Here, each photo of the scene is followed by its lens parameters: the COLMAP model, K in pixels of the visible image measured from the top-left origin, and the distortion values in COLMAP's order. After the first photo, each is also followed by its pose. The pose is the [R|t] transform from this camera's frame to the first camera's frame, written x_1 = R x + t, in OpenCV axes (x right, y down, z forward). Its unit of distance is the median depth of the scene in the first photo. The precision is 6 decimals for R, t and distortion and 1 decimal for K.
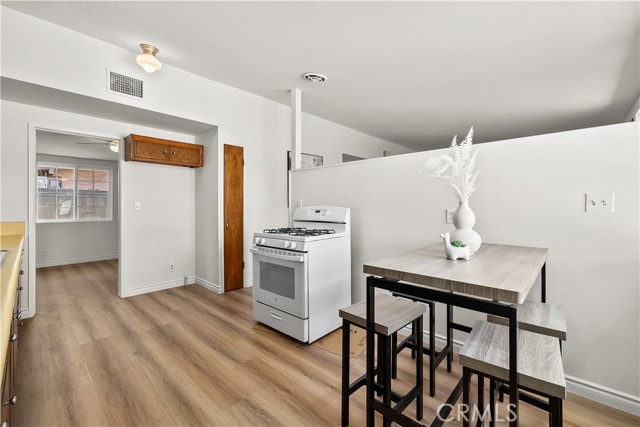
lens RADIAL K [[270.9, 0, 320.2], [0, 270.9, 207.0], [0, 0, 1]] dist [0.001383, -0.000084]
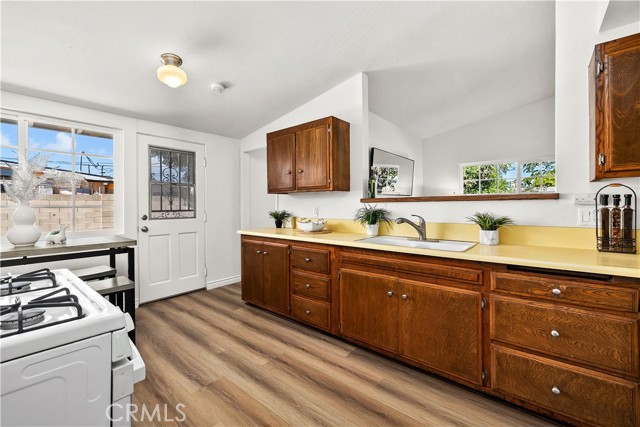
lens RADIAL K [[270.9, 0, 320.5], [0, 270.9, 205.9], [0, 0, 1]] dist [0.001383, -0.000084]
pose [[-0.998283, 0.009493, -0.057796, -0.374408], [0.009055, 0.999928, 0.007829, -0.003247], [0.057867, 0.007292, -0.998298, 1.143580]]
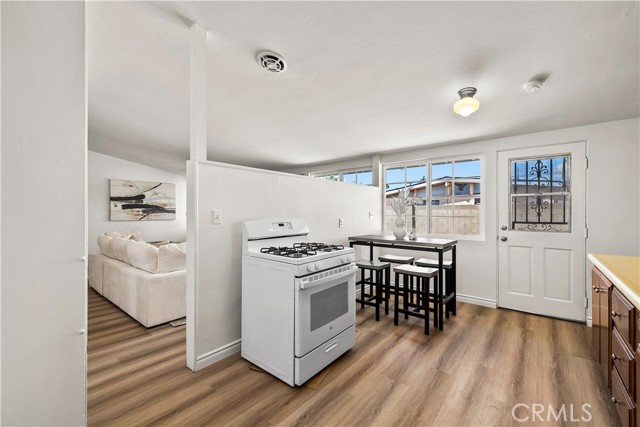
lens RADIAL K [[270.9, 0, 317.1], [0, 270.9, 212.7], [0, 0, 1]] dist [0.001383, -0.000084]
pose [[-0.058470, 0.001051, 0.998289, -0.840747], [0.002223, 0.999997, -0.000922, -0.020319], [-0.998287, 0.002165, -0.058473, 0.900903]]
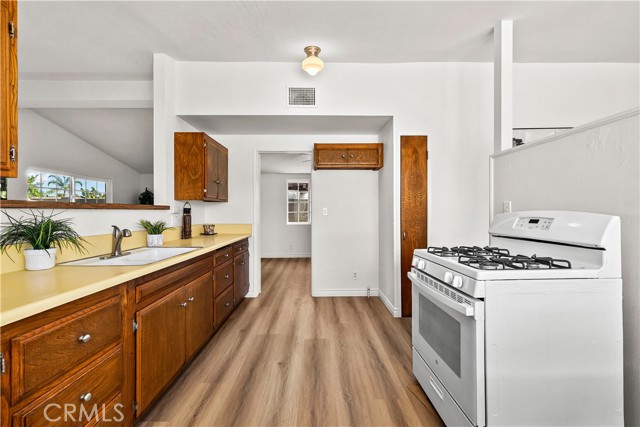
lens RADIAL K [[270.9, 0, 317.7], [0, 270.9, 211.8], [0, 0, 1]] dist [0.001383, -0.000084]
pose [[0.687767, -0.000619, -0.725931, 0.082485], [-0.001978, 0.999994, -0.002727, 0.000265], [0.725928, 0.003312, 0.687762, 0.309713]]
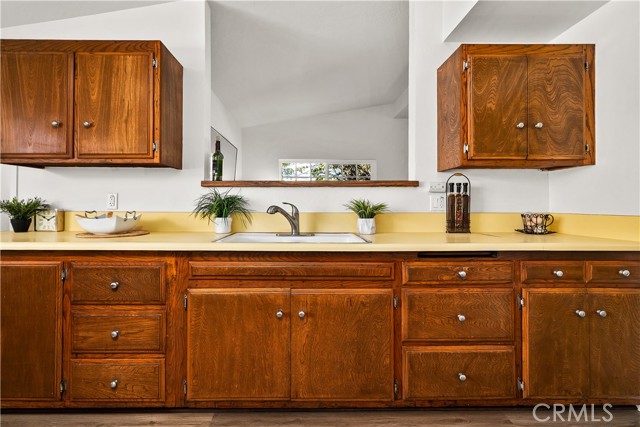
lens RADIAL K [[270.9, 0, 301.8], [0, 270.9, 205.8], [0, 0, 1]] dist [0.001383, -0.000084]
pose [[-0.724185, -0.003669, -0.689596, -0.300052], [-0.003713, 0.999992, -0.001421, 0.037937], [0.689596, 0.001531, -0.724193, 0.851118]]
